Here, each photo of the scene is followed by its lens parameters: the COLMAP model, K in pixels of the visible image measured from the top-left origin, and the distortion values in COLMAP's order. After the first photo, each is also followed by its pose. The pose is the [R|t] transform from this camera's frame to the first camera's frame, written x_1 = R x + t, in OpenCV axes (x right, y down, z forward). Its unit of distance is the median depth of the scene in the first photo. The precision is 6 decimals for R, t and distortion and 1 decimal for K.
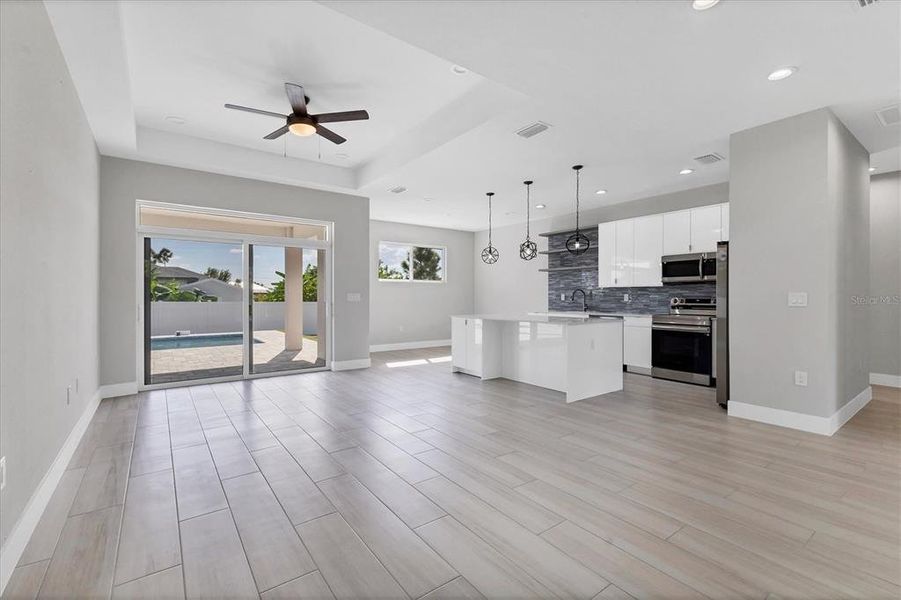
lens RADIAL K [[393.6, 0, 452.2], [0, 393.6, 297.9], [0, 0, 1]] dist [0.013370, 0.000715]
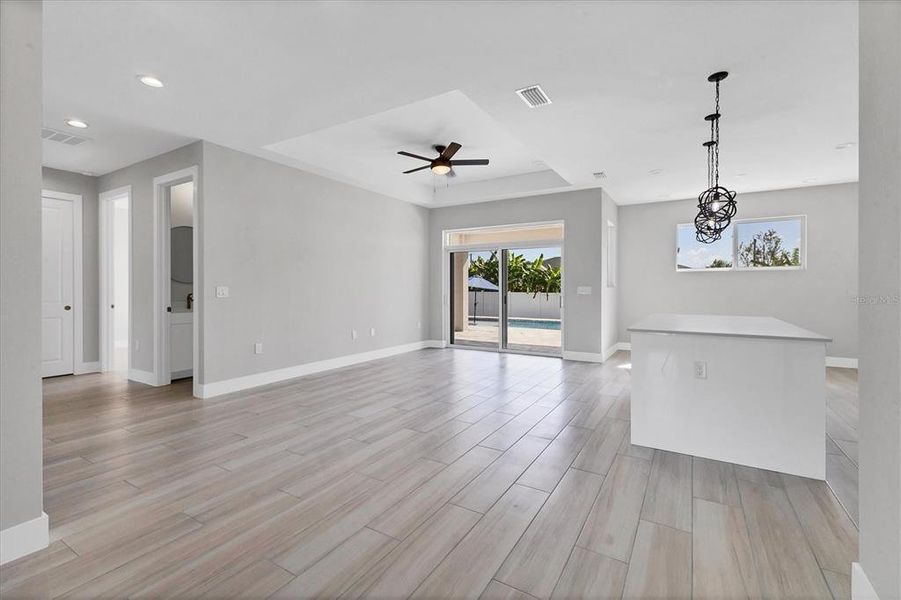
lens RADIAL K [[393.6, 0, 452.0], [0, 393.6, 295.0], [0, 0, 1]] dist [0.013370, 0.000715]
pose [[0.380616, 0.014899, -0.924613, 0.614403], [-0.004206, 0.999888, 0.014381, -0.004324], [0.924723, -0.001585, 0.380636, 0.339346]]
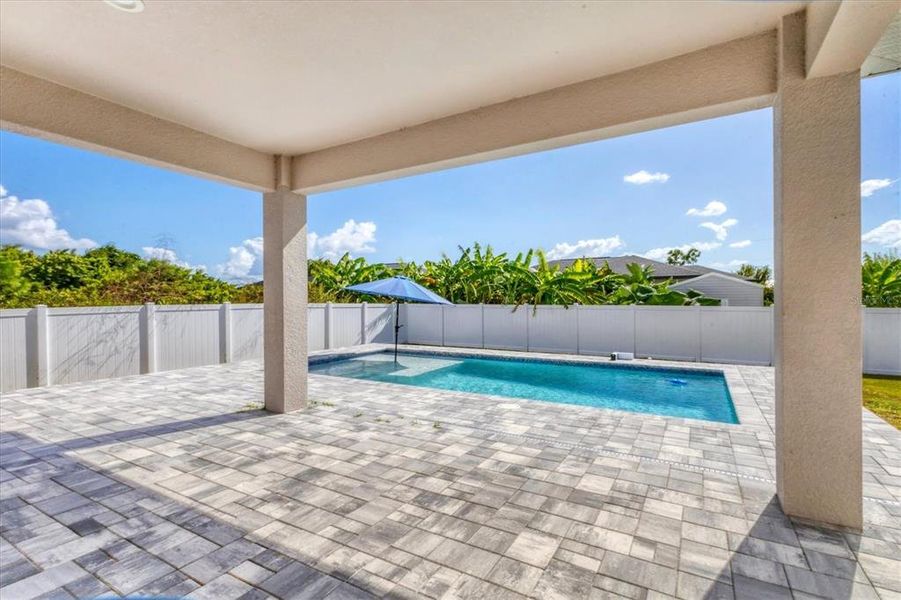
lens RADIAL K [[421.8, 0, 450.7], [0, 421.8, 301.4], [0, 0, 1]] dist [-0.000052, 0.000008]
pose [[0.384445, -0.001800, -0.923146, -0.437799], [0.001354, 0.999998, -0.001385, 0.007927], [0.923147, -0.000717, 0.384447, 1.259971]]
